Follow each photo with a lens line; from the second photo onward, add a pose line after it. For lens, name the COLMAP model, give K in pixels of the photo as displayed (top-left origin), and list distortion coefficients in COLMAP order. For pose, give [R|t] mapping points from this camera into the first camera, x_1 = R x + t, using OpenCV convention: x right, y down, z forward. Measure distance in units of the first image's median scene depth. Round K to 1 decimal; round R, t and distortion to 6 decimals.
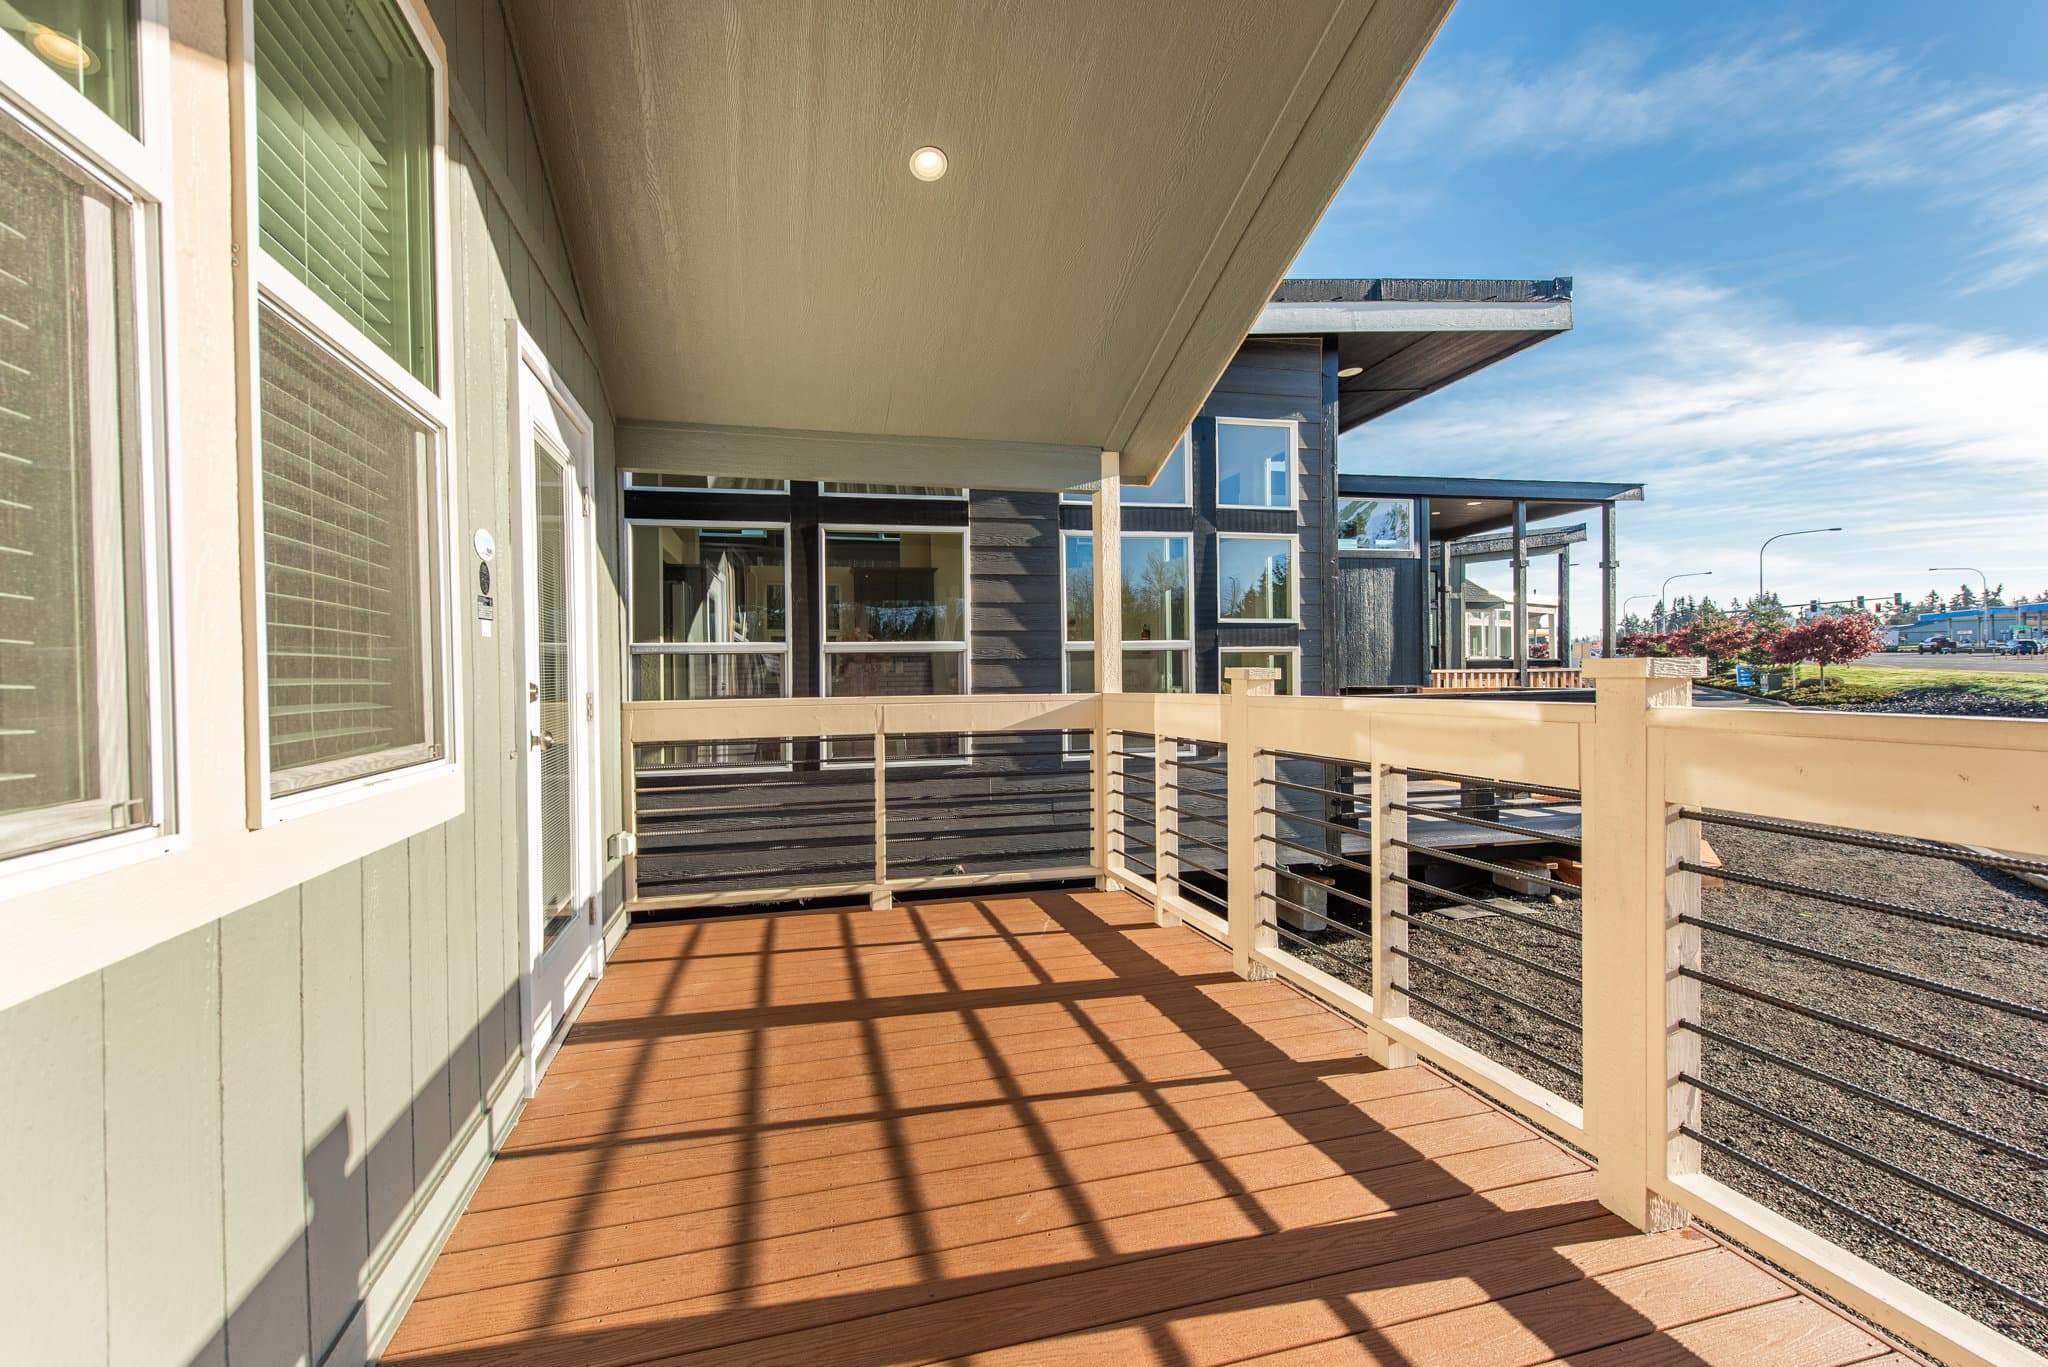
lens RADIAL K [[900.8, 0, 1023.4], [0, 900.8, 686.2], [0, 0, 1]] dist [0.007633, -0.001838]
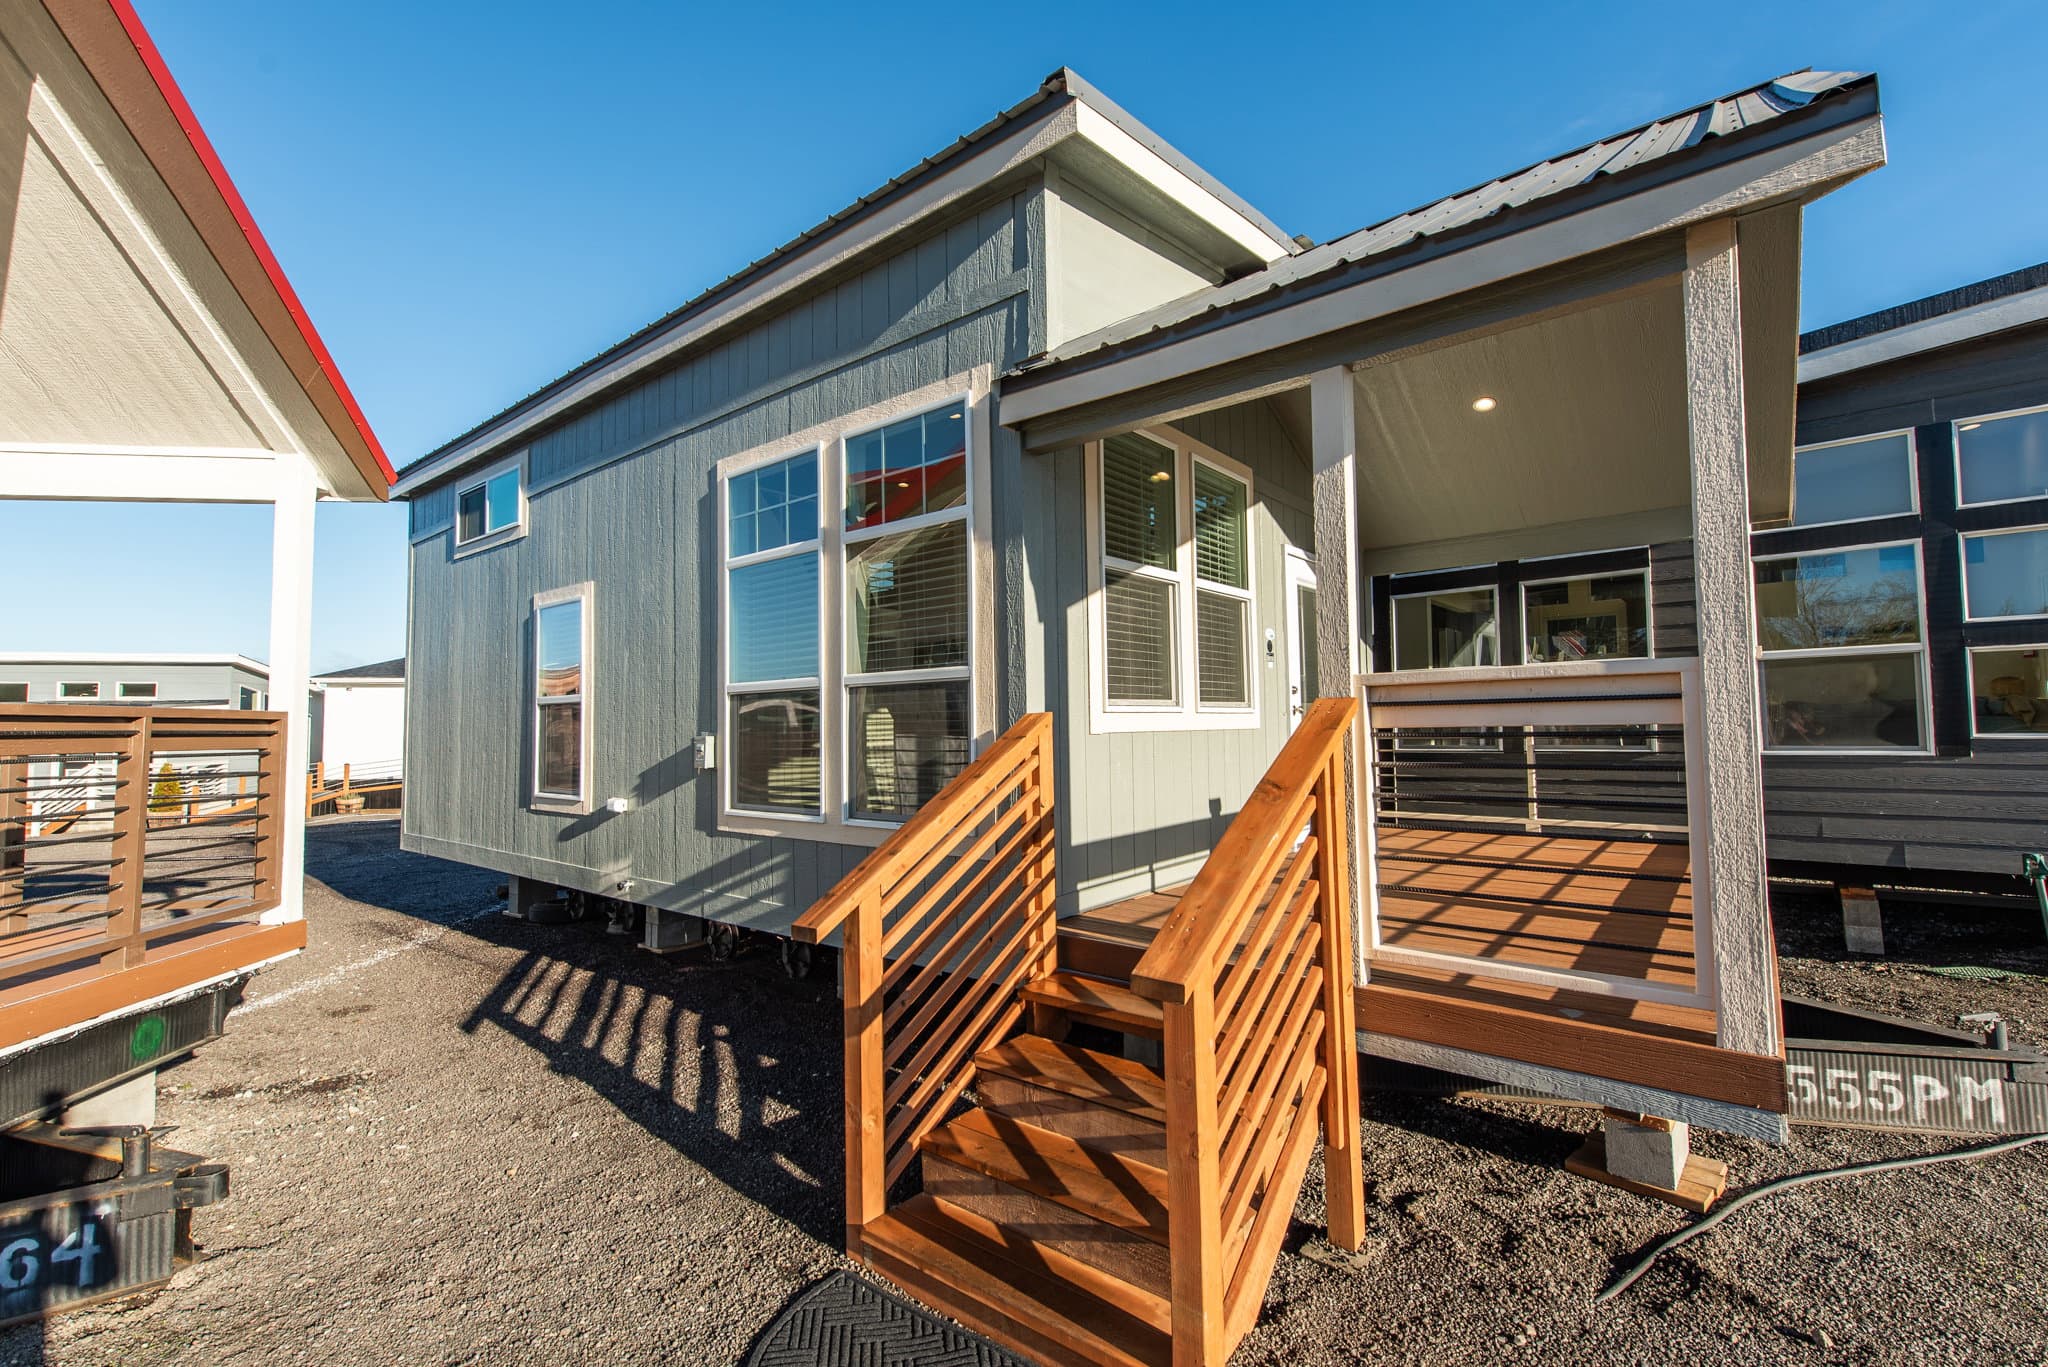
lens RADIAL K [[900.8, 0, 1017.9], [0, 900.8, 683.6], [0, 0, 1]] dist [0.007633, -0.001838]
pose [[0.571499, -0.033984, -0.819899, 0.489476], [-0.000602, 0.999124, -0.041833, 0.043898], [0.820603, 0.024401, 0.570978, -0.482491]]
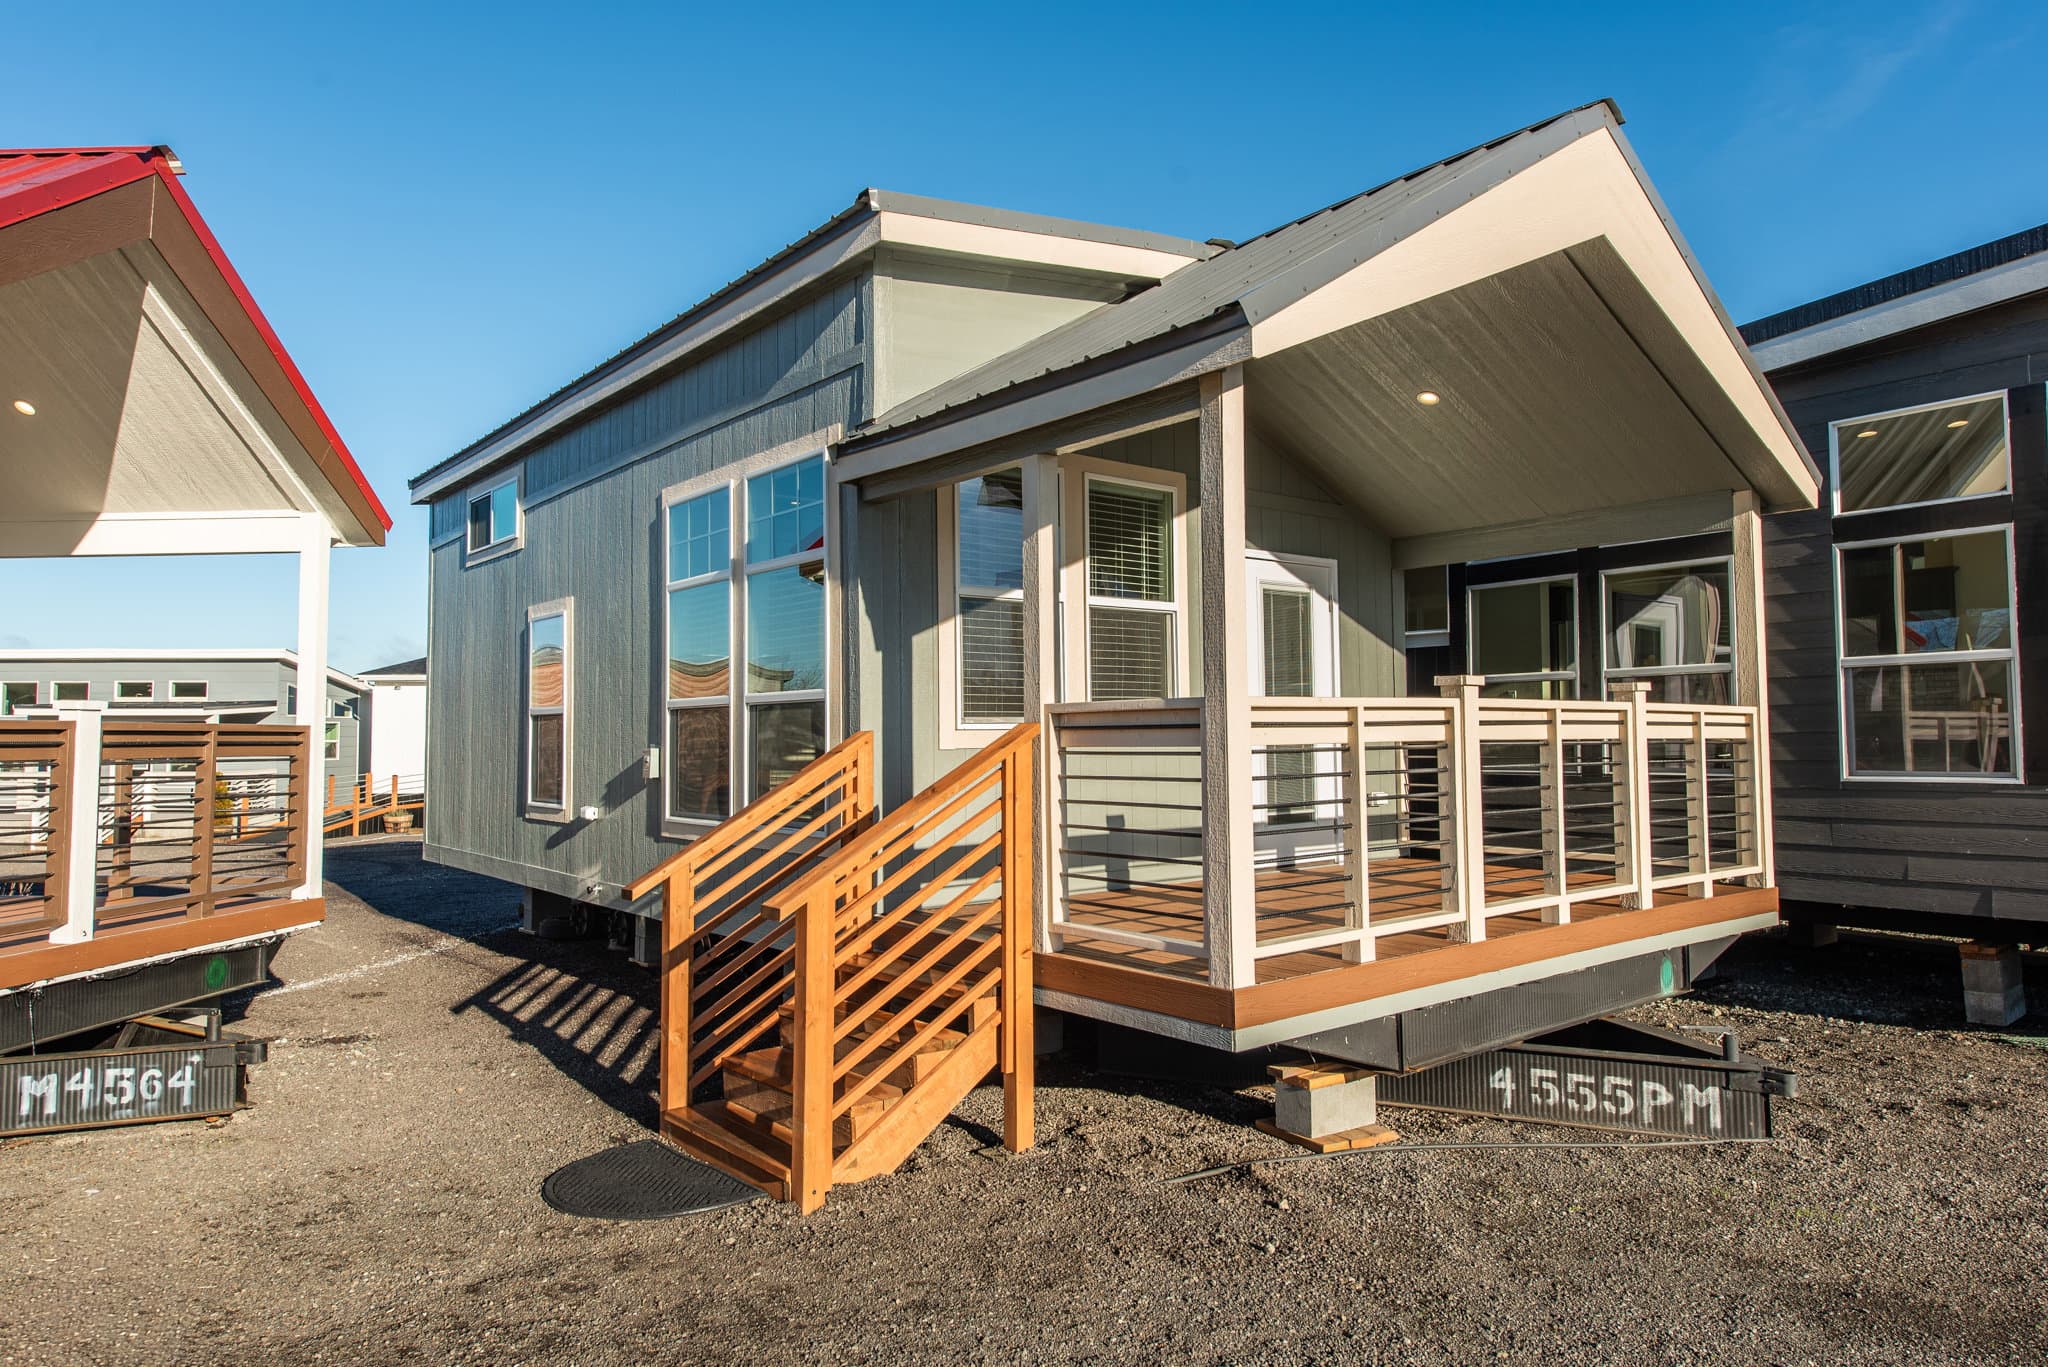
lens RADIAL K [[1358.3, 0, 1027.4], [0, 1358.3, 674.1], [0, 0, 1]] dist [0.016291, -0.013578]
pose [[0.382758, -0.032207, -0.923287, 1.141990], [-0.005984, 0.999285, -0.037338, 0.030263], [0.923829, 0.019816, 0.382291, -0.400089]]
